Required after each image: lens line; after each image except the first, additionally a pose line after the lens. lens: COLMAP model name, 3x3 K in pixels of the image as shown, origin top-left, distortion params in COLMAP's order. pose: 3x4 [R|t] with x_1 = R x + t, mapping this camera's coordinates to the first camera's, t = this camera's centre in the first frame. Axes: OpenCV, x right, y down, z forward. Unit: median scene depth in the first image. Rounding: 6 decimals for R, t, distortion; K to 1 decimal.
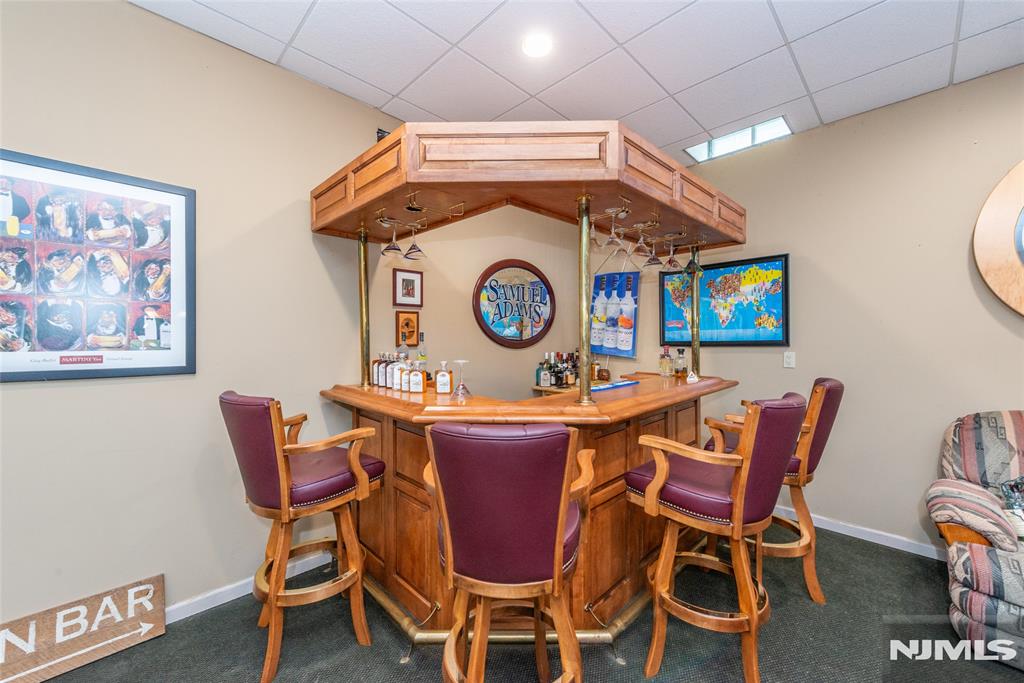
lens RADIAL K [[404.6, 0, 513.5], [0, 404.6, 343.5], [0, 0, 1]] dist [0.008517, -0.000042]
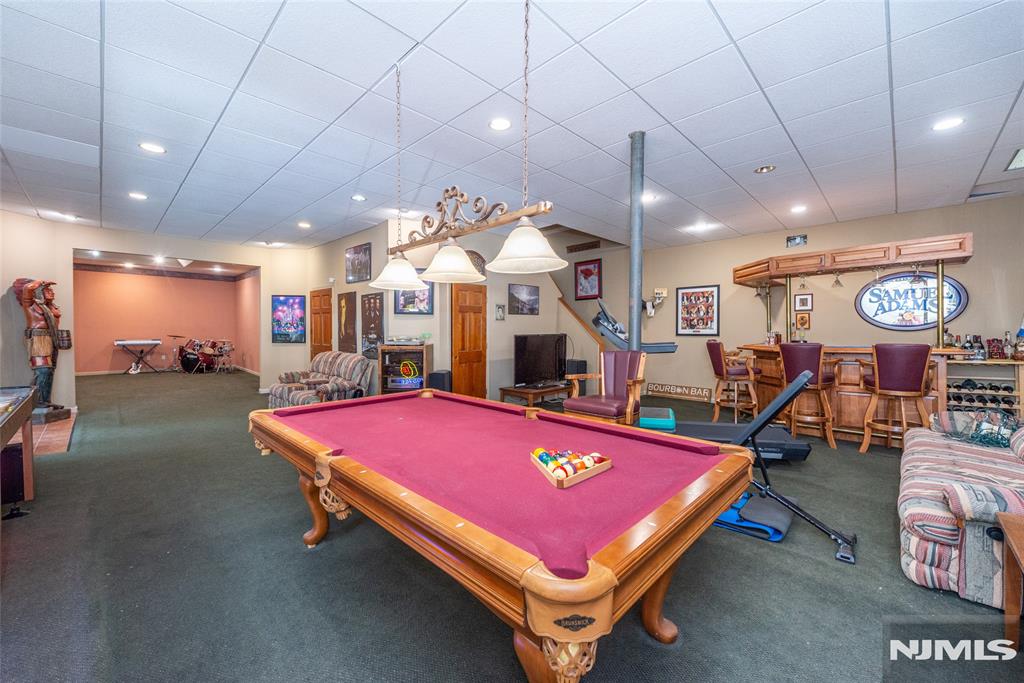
lens RADIAL K [[404.6, 0, 514.0], [0, 404.6, 331.9], [0, 0, 1]] dist [0.008517, -0.000042]
pose [[0.008656, 0.016650, -0.999824, 2.595318], [0.003862, 0.999853, 0.016684, -0.028921], [0.999955, -0.004006, 0.008591, -0.773714]]
